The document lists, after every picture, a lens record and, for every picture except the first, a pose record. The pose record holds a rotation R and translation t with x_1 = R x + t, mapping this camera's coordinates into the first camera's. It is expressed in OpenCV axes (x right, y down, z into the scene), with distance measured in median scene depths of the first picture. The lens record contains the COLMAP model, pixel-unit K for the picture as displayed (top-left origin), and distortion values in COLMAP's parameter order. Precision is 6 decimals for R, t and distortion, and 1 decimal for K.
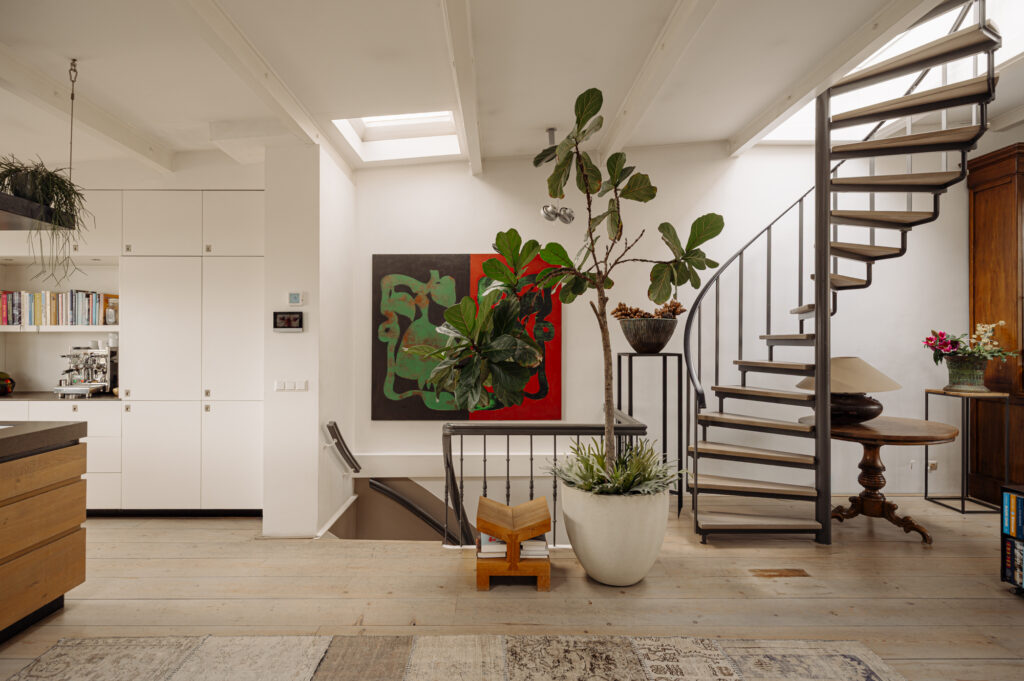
lens RADIAL K [[515.0, 0, 511.7], [0, 515.0, 339.6], [0, 0, 1]] dist [0.014039, -0.002493]
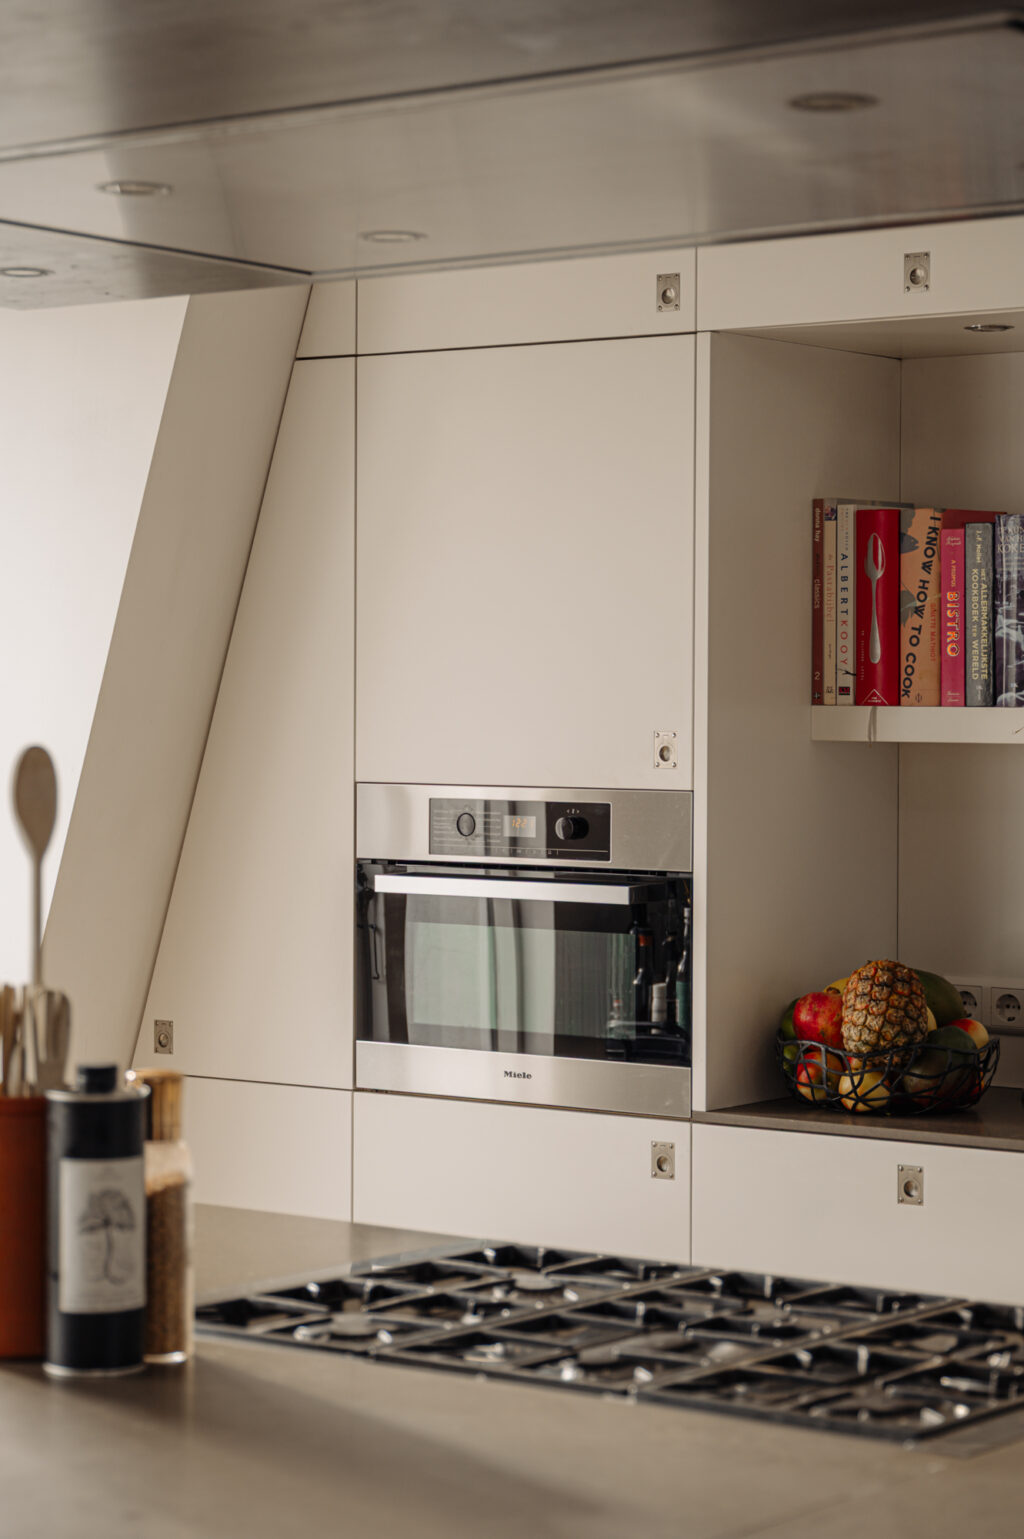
lens RADIAL K [[3520.2, 0, 508.1], [0, 3520.2, 763.7], [0, 0, 1]] dist [0.025249, 0.000000]
pose [[0.785879, 0.014118, -0.618219, -0.364050], [-0.003775, 0.999830, 0.018034, -0.029365], [0.618369, -0.011838, 0.785799, -0.015710]]
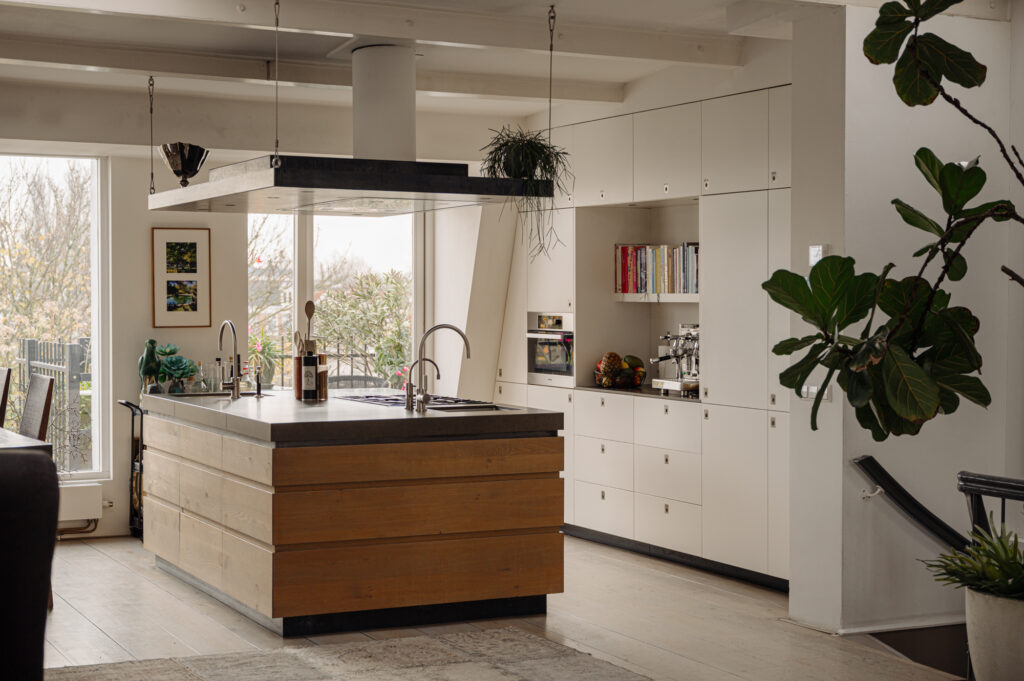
lens RADIAL K [[1701.6, 0, 504.5], [0, 1701.6, 332.9], [0, 0, 1]] dist [0.249960, 0.000000]
pose [[0.448210, 0.021134, -0.893679, 1.103875], [0.002950, 0.999680, 0.025120, -0.032781], [0.893924, -0.013896, 0.448004, -0.248011]]
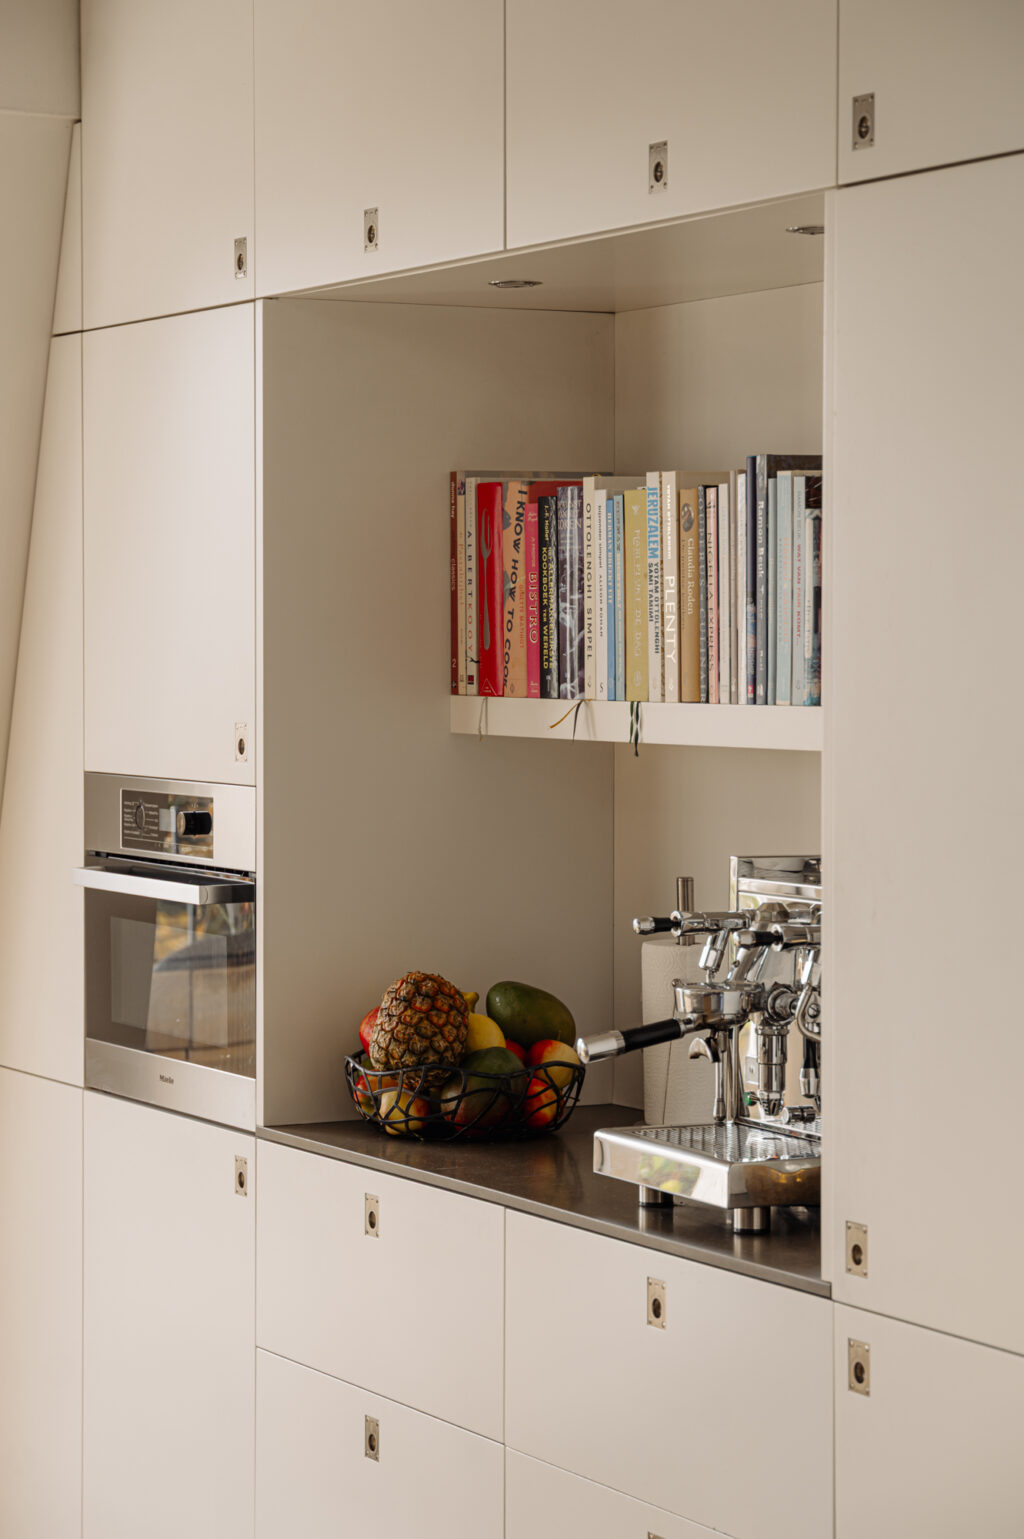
lens RADIAL K [[3792.0, 0, 510.4], [0, 3792.0, 779.8], [0, 0, 1]] dist [0.094629, 0.000000]
pose [[0.469064, 0.032351, -0.882572, 0.046666], [-0.000078, 0.999330, 0.036589, -0.045195], [0.883164, -0.017093, 0.468752, 0.450757]]
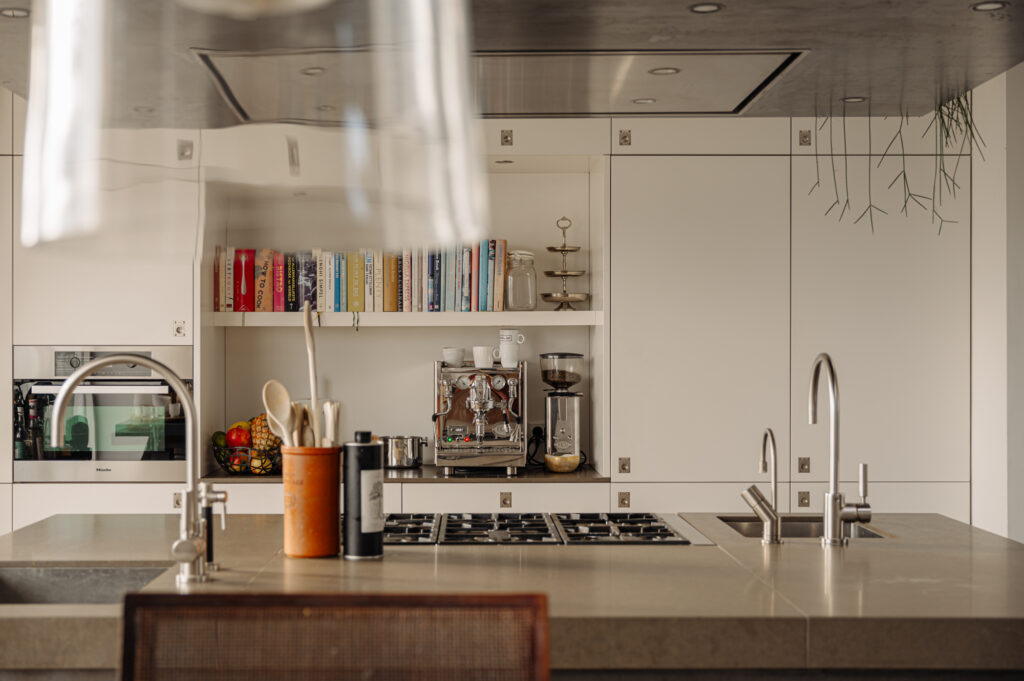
lens RADIAL K [[1483.9, 0, 514.0], [0, 1483.9, 340.9], [0, 0, 1]] dist [-0.006654, 0.000000]
pose [[0.999969, -0.001766, 0.007707, -0.788587], [0.001778, 0.999997, -0.001559, -0.000959], [-0.007704, 0.001573, 0.999969, -0.247855]]
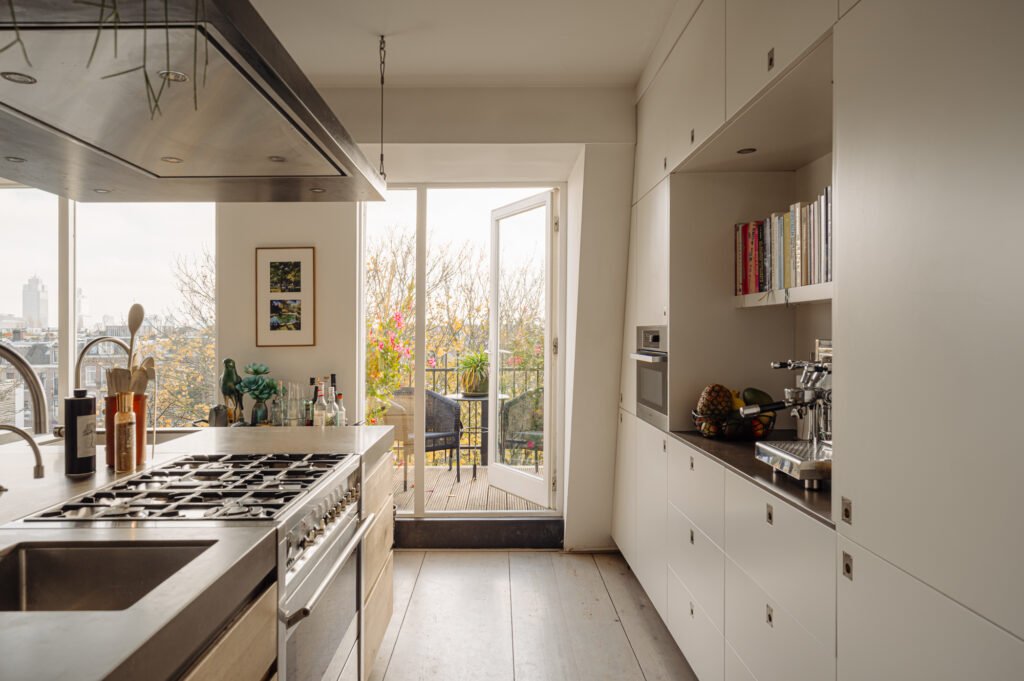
lens RADIAL K [[667.2, 0, 502.5], [0, 667.2, 354.3], [0, 0, 1]] dist [0.004313, -0.001695]
pose [[0.010623, 0.031176, -0.999457, -0.366602], [0.013942, 0.999412, 0.031323, 0.006011], [0.999846, -0.014267, 0.010182, 0.762217]]
